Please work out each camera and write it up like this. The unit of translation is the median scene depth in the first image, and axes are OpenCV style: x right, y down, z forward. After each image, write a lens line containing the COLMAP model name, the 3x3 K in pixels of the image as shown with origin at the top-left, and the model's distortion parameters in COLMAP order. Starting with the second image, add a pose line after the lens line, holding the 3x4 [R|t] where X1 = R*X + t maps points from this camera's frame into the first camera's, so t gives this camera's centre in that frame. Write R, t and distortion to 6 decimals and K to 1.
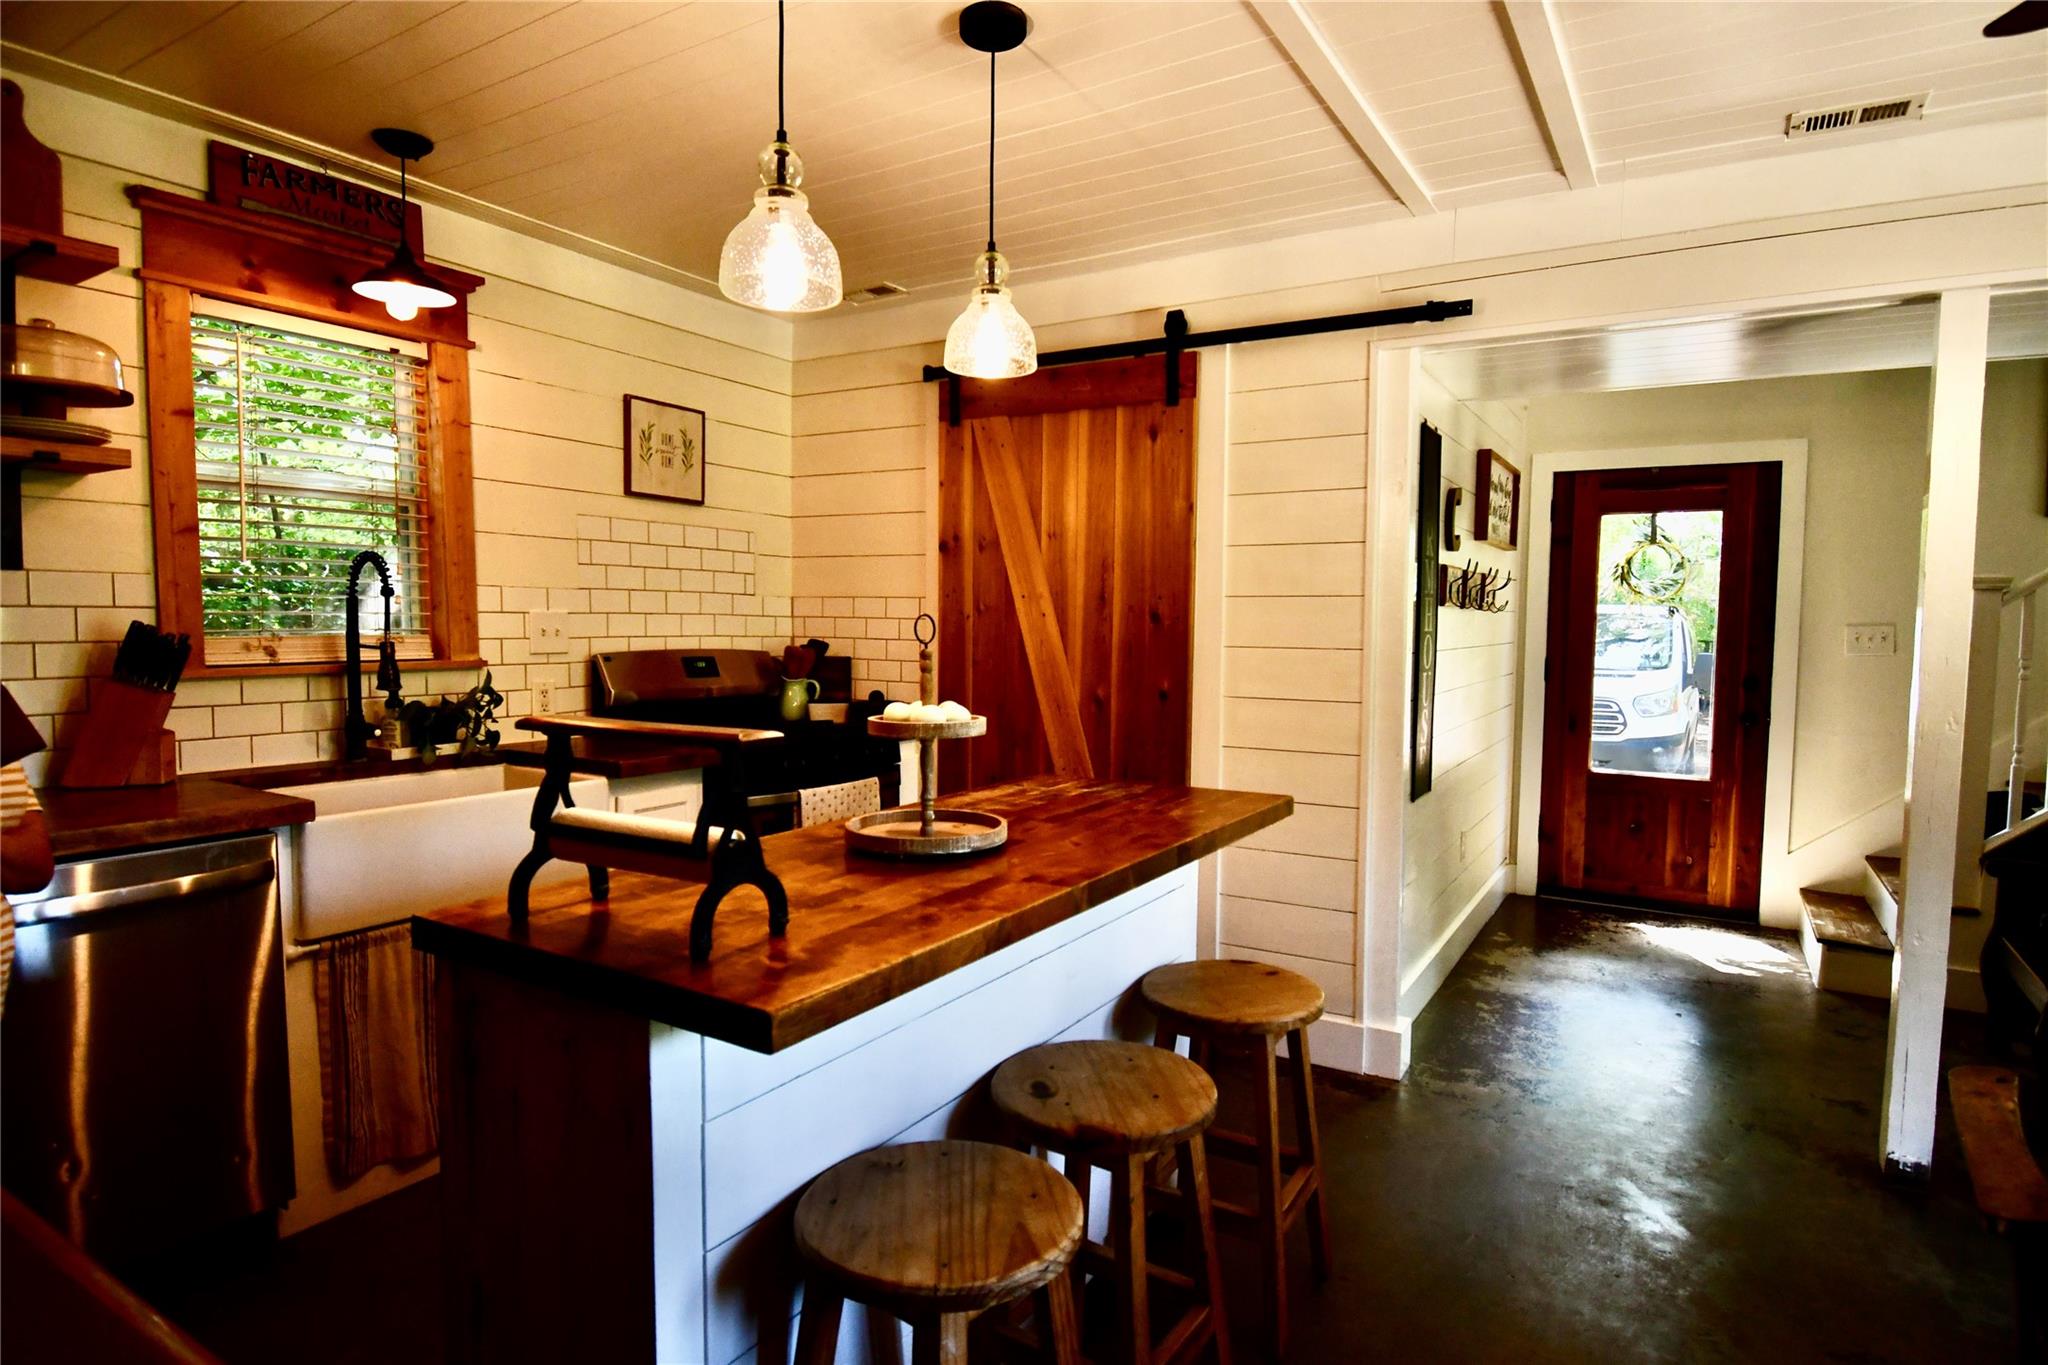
lens RADIAL K [[1109.2, 0, 1026.1], [0, 1109.2, 683.7], [0, 0, 1]] dist [-0.005876, -0.000507]
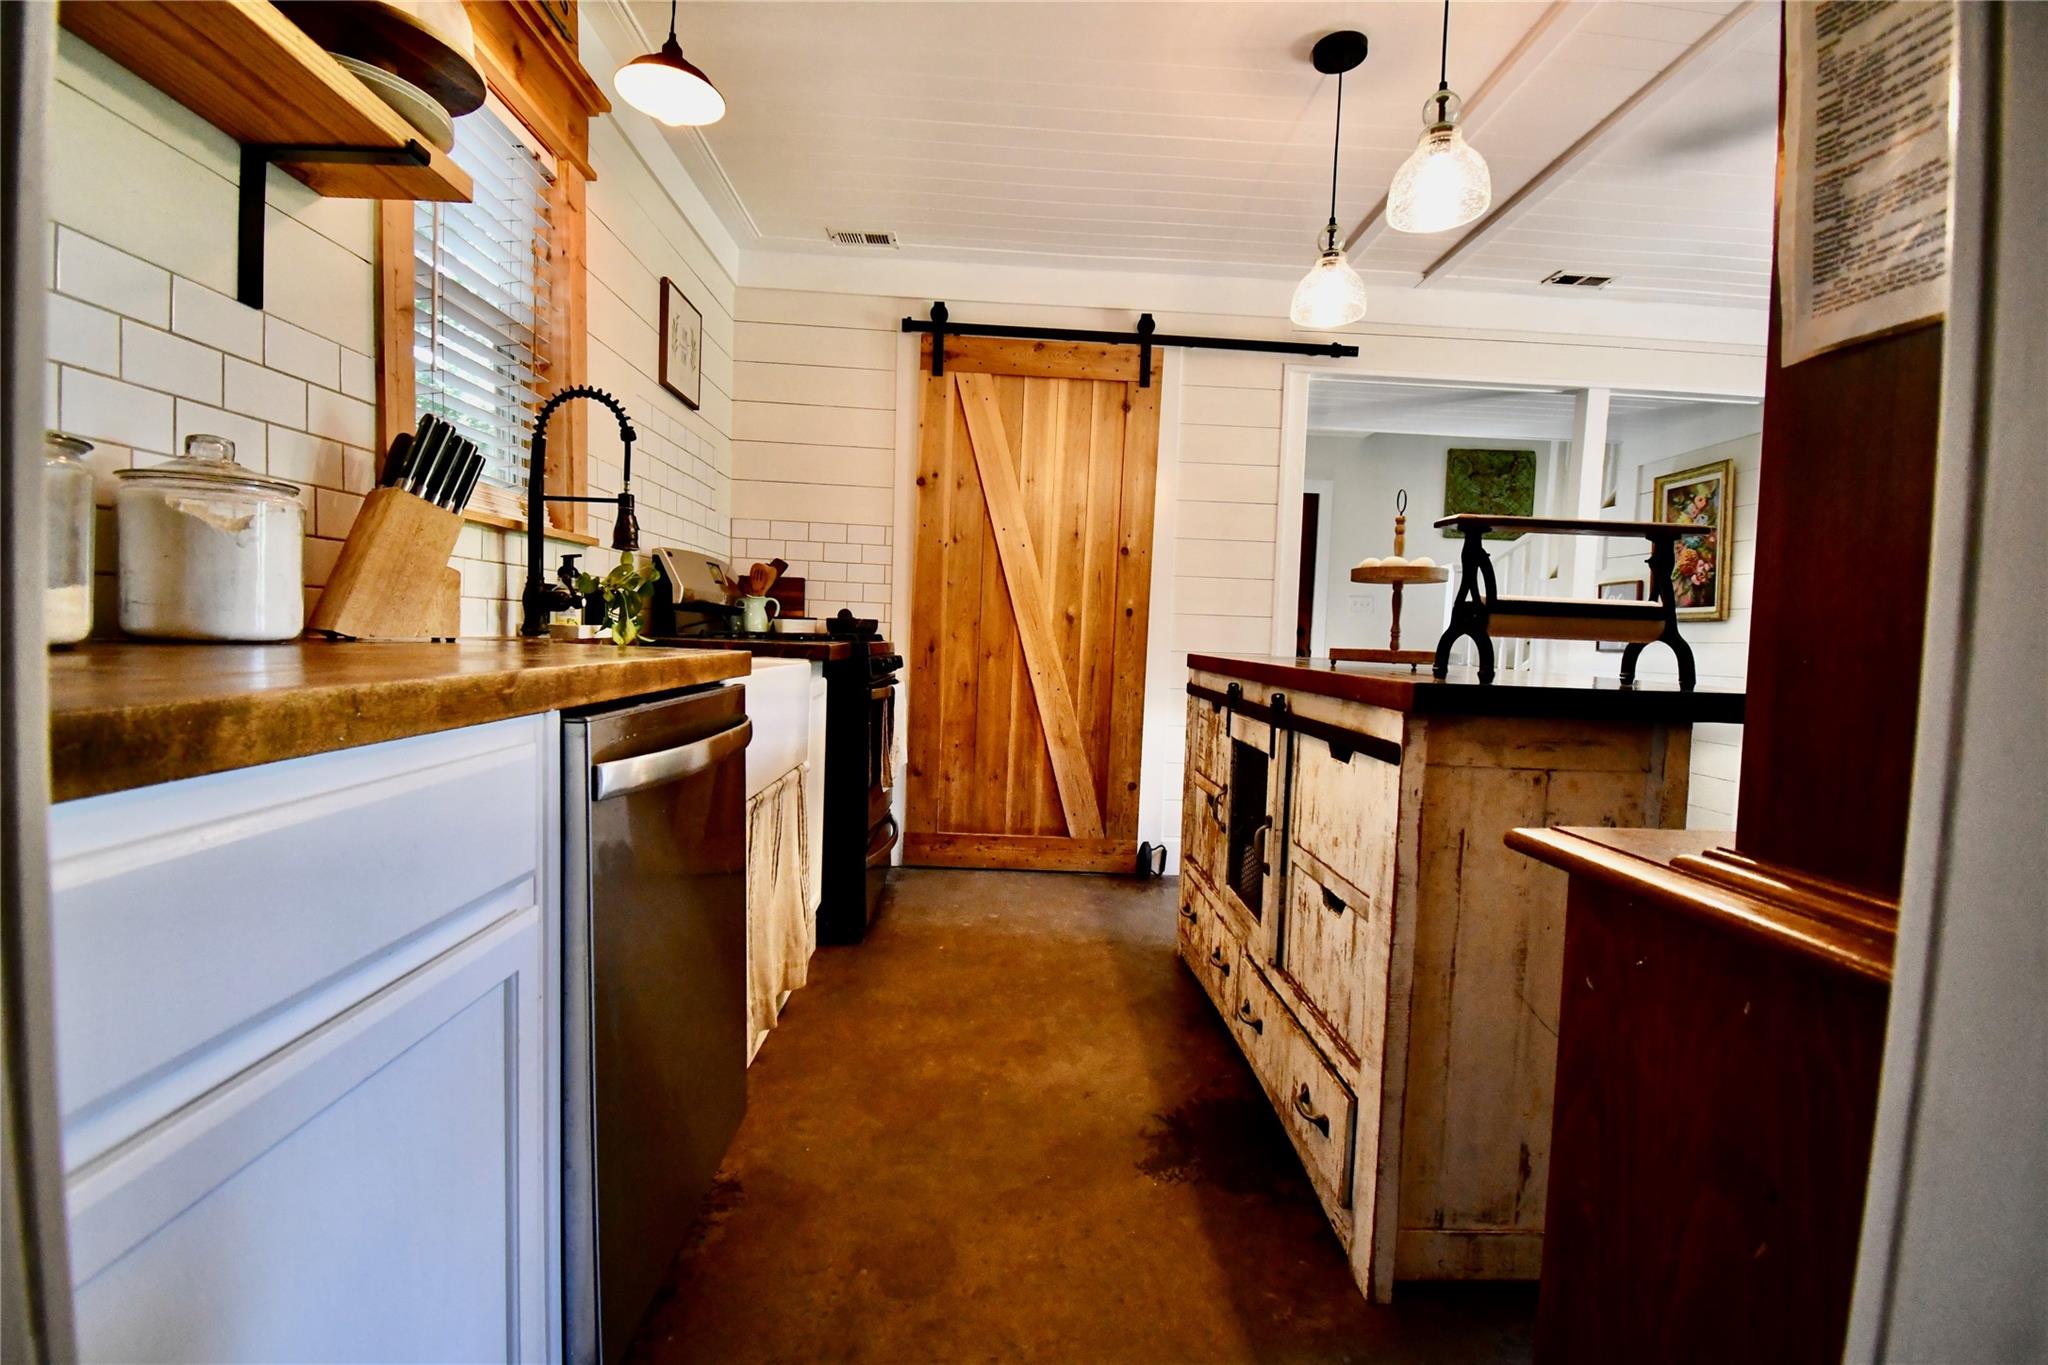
lens RADIAL K [[910.8, 0, 1026.5], [0, 910.8, 680.2], [0, 0, 1]] dist [0.002606, 0.000015]
pose [[0.826476, -0.008659, 0.562905, -0.559336], [0.005601, 0.999959, 0.007159, 0.080108], [-0.562944, -0.002764, 0.826490, 0.188060]]
